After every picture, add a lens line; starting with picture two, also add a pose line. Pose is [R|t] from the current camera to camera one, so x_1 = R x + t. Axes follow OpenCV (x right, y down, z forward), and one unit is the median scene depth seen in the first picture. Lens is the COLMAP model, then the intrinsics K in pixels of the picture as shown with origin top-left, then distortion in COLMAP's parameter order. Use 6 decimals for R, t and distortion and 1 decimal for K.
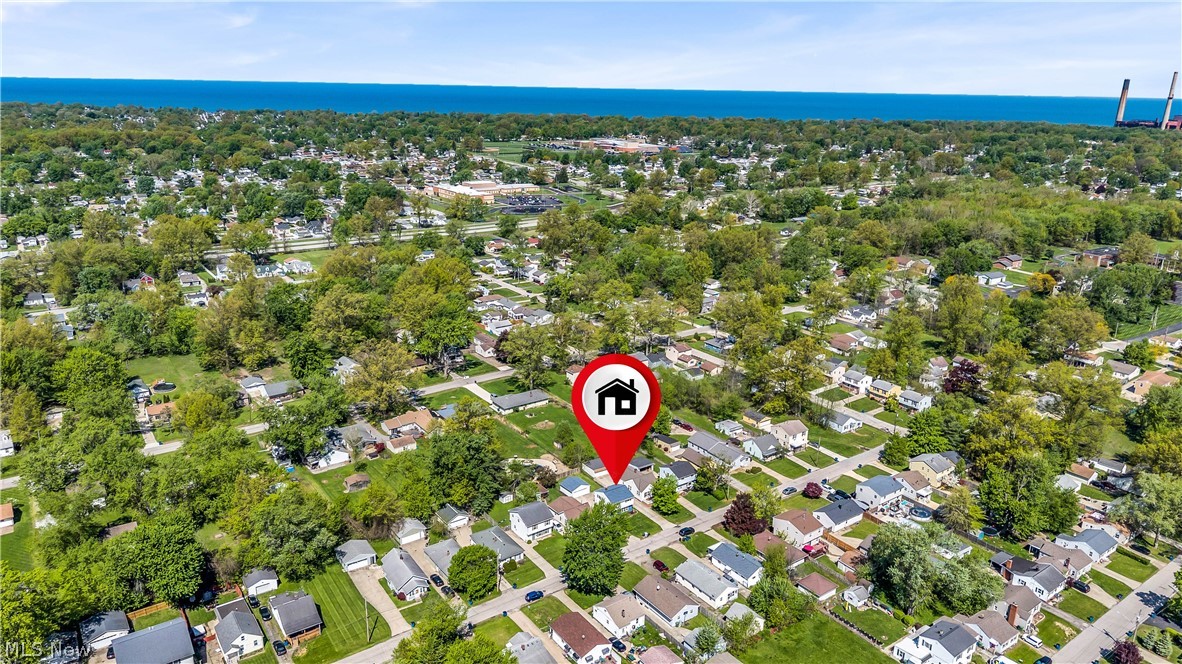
lens RADIAL K [[796.2, 0, 591.0], [0, 796.2, 332.0], [0, 0, 1]] dist [0.005433, -0.003059]
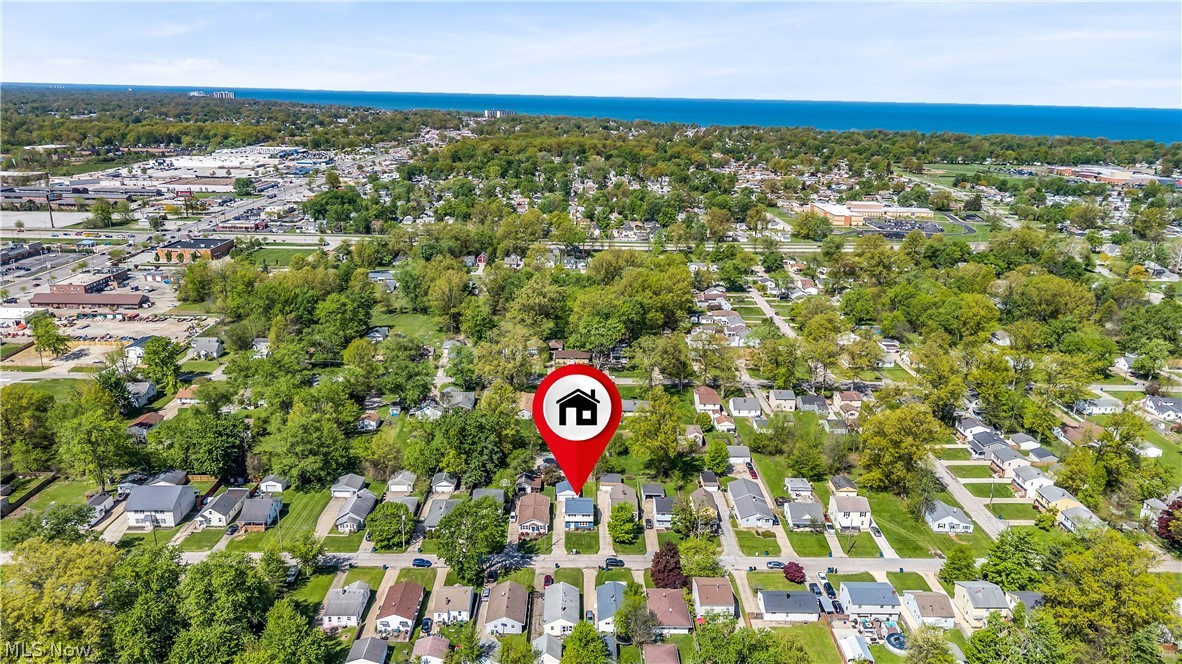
lens RADIAL K [[796.2, 0, 591.0], [0, 796.2, 332.0], [0, 0, 1]] dist [0.005433, -0.003059]
pose [[0.821635, 0.165348, -0.545506, 0.430598], [-0.175830, 0.983854, 0.033382, -0.035483], [0.542218, 0.068488, 0.837442, 0.129386]]
